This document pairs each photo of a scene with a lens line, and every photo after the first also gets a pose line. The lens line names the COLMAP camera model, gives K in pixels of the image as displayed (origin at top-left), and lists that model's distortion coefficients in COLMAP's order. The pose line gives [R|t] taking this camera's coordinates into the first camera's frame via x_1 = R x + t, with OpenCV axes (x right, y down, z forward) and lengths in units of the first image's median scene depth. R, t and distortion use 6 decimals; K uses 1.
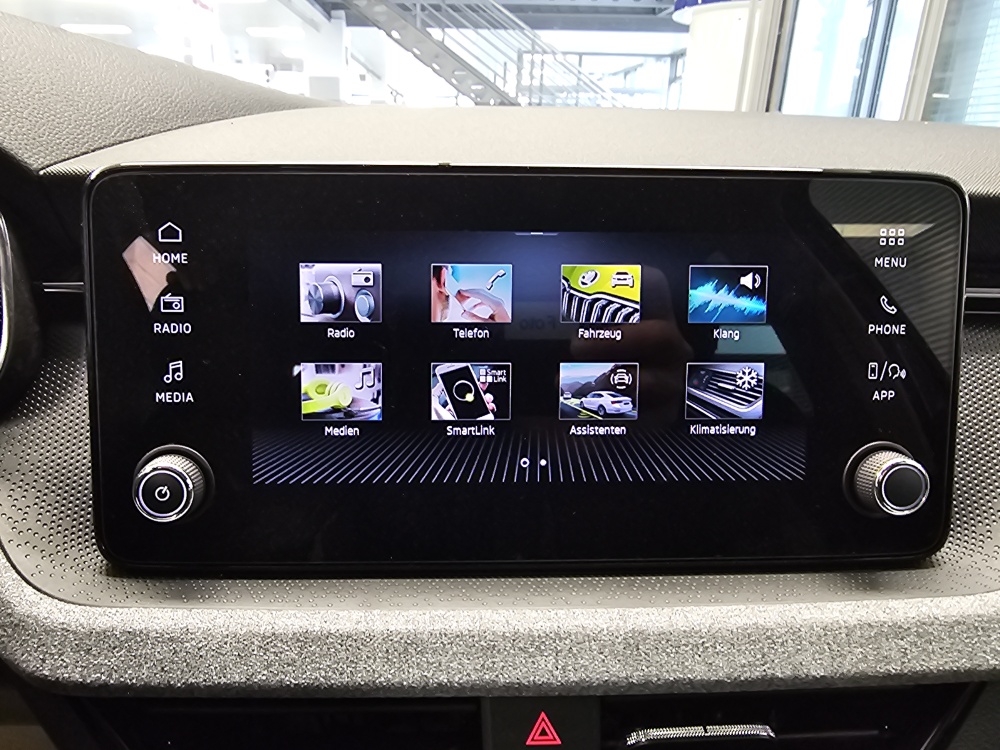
lens RADIAL K [[679.3, 0, 450.1], [0, 679.3, 373.2], [0, 0, 1]] dist [0.000641, -0.000487]
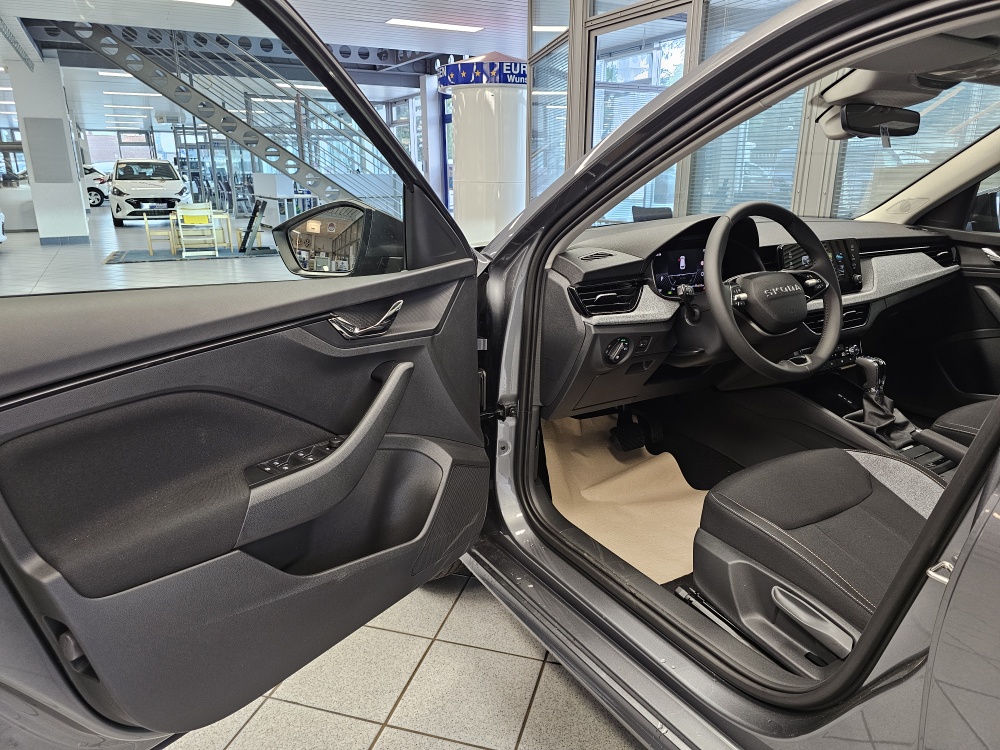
lens RADIAL K [[674.0, 0, 494.8], [0, 674.0, 373.7], [0, 0, 1]] dist [0.051666, -0.054154]
pose [[0.872899, -0.156709, 0.462049, -6.642334], [0.174280, 0.984685, 0.004718, 0.461548], [-0.455712, 0.076408, 0.886842, -3.849360]]
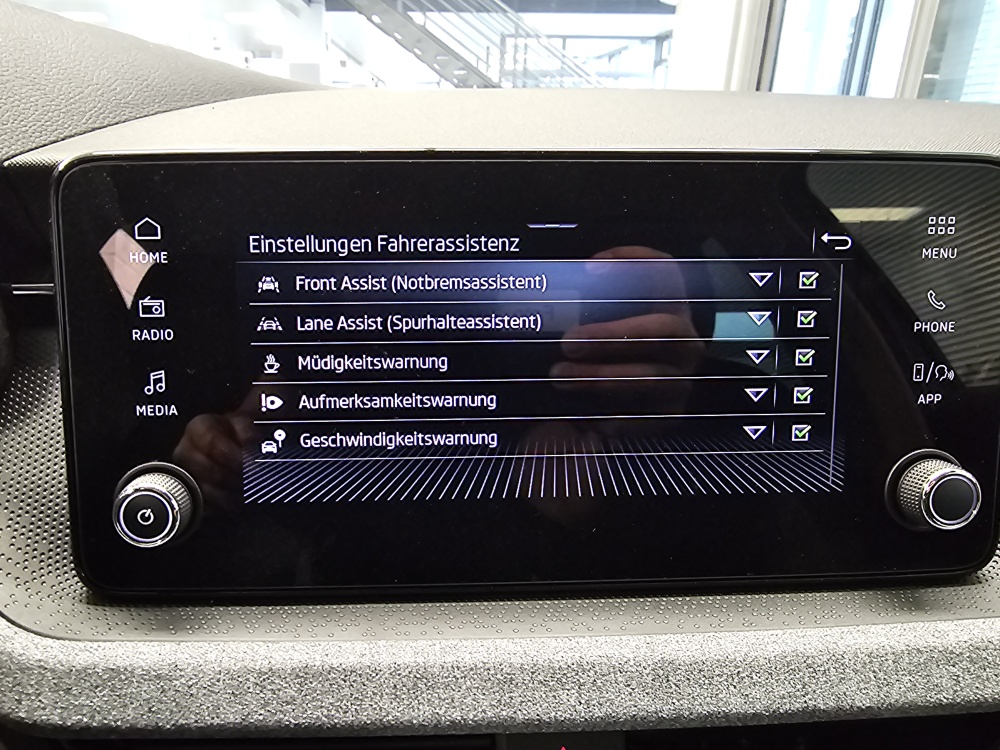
lens RADIAL K [[681.0, 0, 436.6], [0, 681.0, 379.9], [0, 0, 1]] dist [-0.002120, 0.001799]
pose [[0.999940, -0.010815, 0.001889, -0.031066], [0.010763, 0.999612, 0.025690, -0.024860], [-0.002166, -0.025668, 0.999668, 0.086213]]
